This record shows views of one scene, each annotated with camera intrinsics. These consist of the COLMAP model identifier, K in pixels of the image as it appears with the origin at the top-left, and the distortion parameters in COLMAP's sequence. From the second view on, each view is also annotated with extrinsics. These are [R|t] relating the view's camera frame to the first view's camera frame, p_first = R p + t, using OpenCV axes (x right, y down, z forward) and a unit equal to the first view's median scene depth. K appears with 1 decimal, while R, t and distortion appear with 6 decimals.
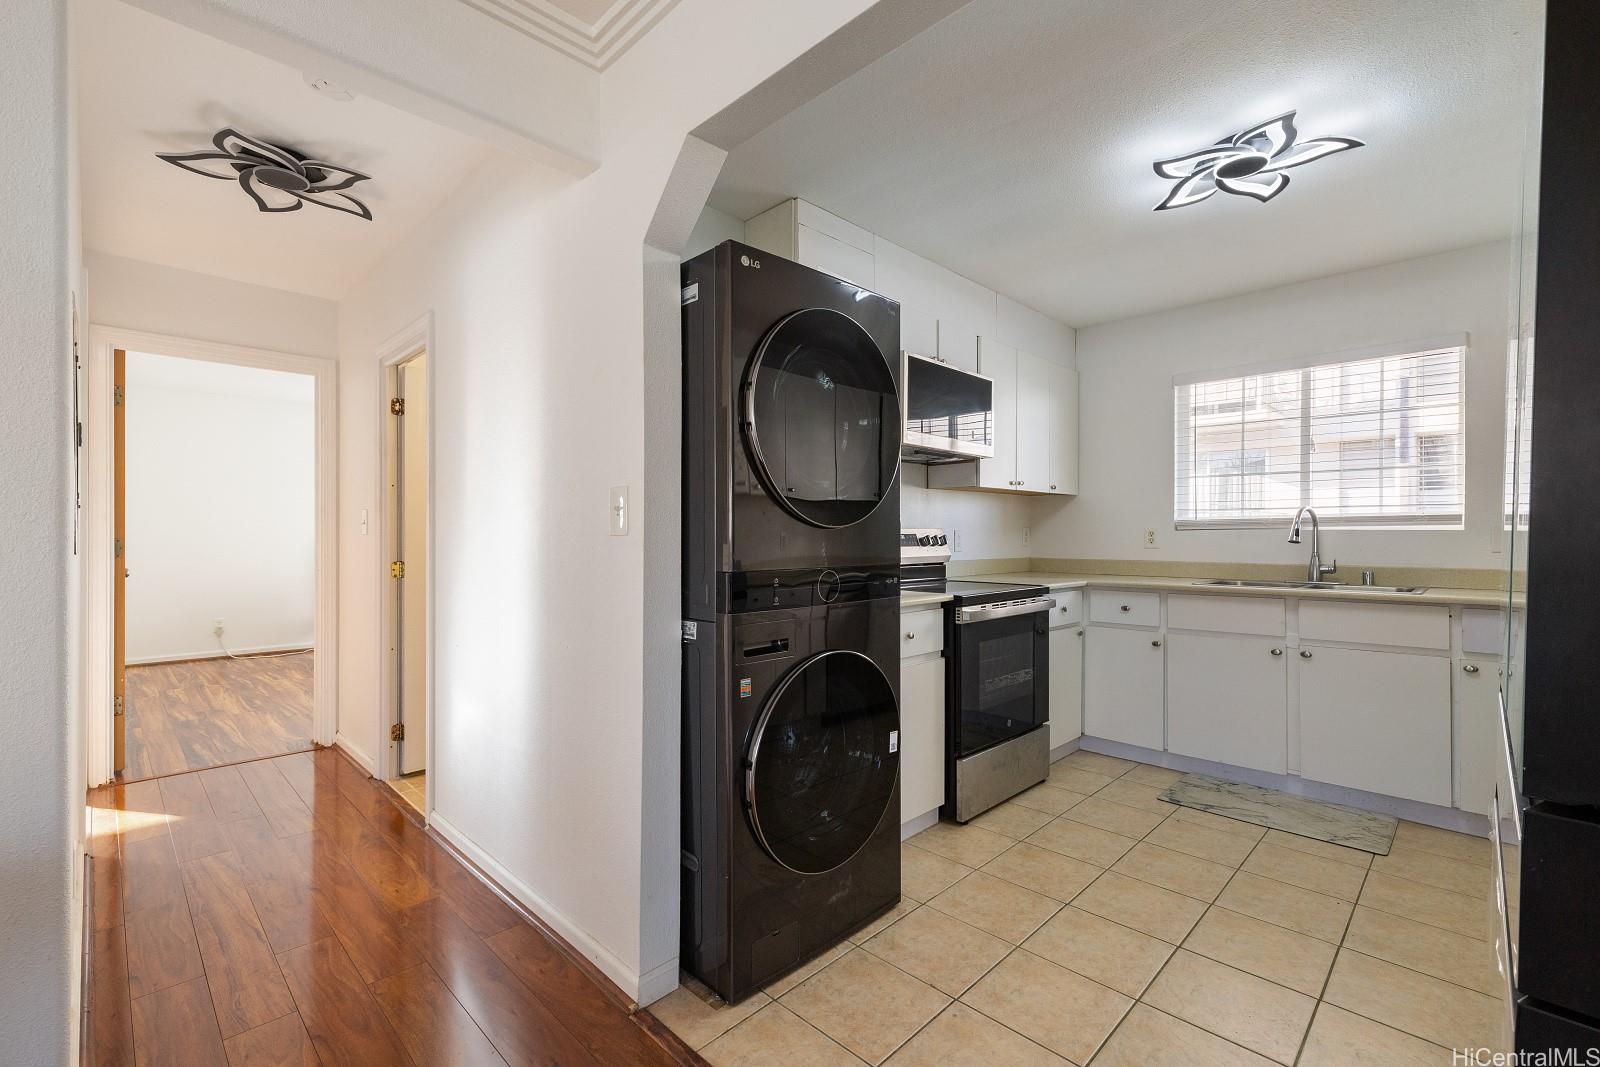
lens RADIAL K [[695.8, 0, 800.0], [0, 695.8, 533.5], [0, 0, 1]] dist [-0.000879, -0.000161]
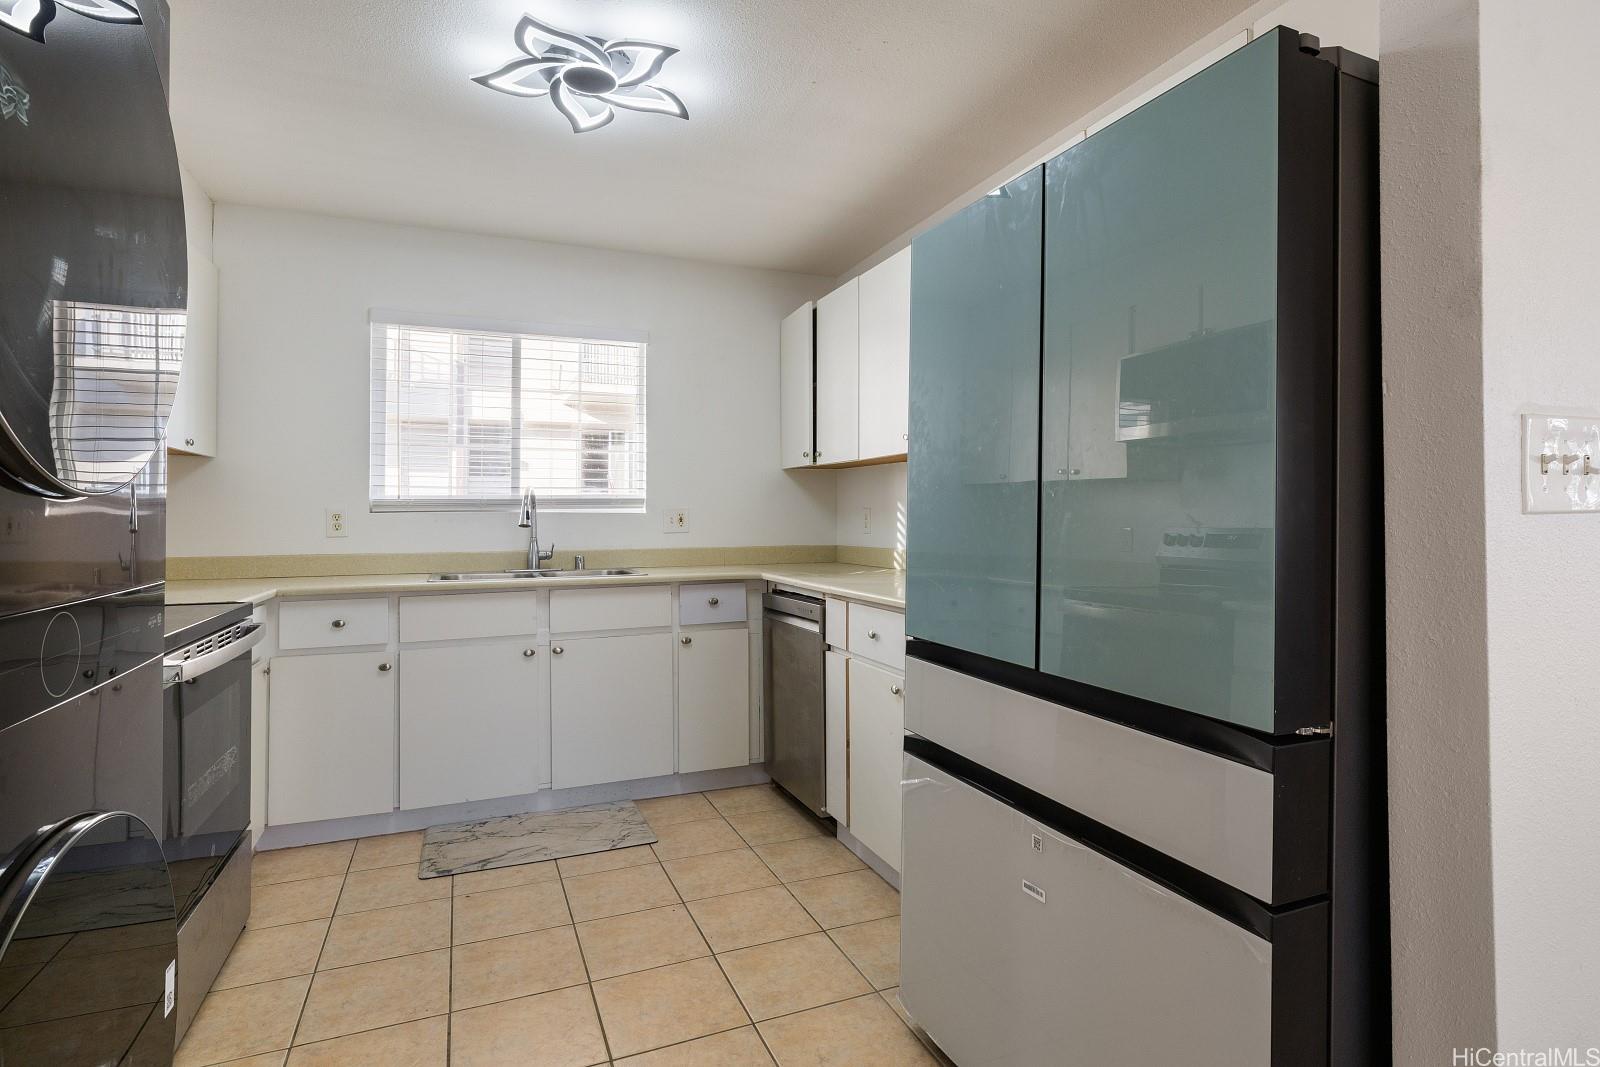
lens RADIAL K [[823.0, 0, 799.7], [0, 823.0, 504.9], [0, 0, 1]] dist [0.003033, 0.001499]
pose [[0.386482, 0.011715, 0.922223, -0.129382], [0.002060, 0.999906, -0.013565, 0.000357], [-0.922295, 0.007142, 0.386421, 0.278507]]
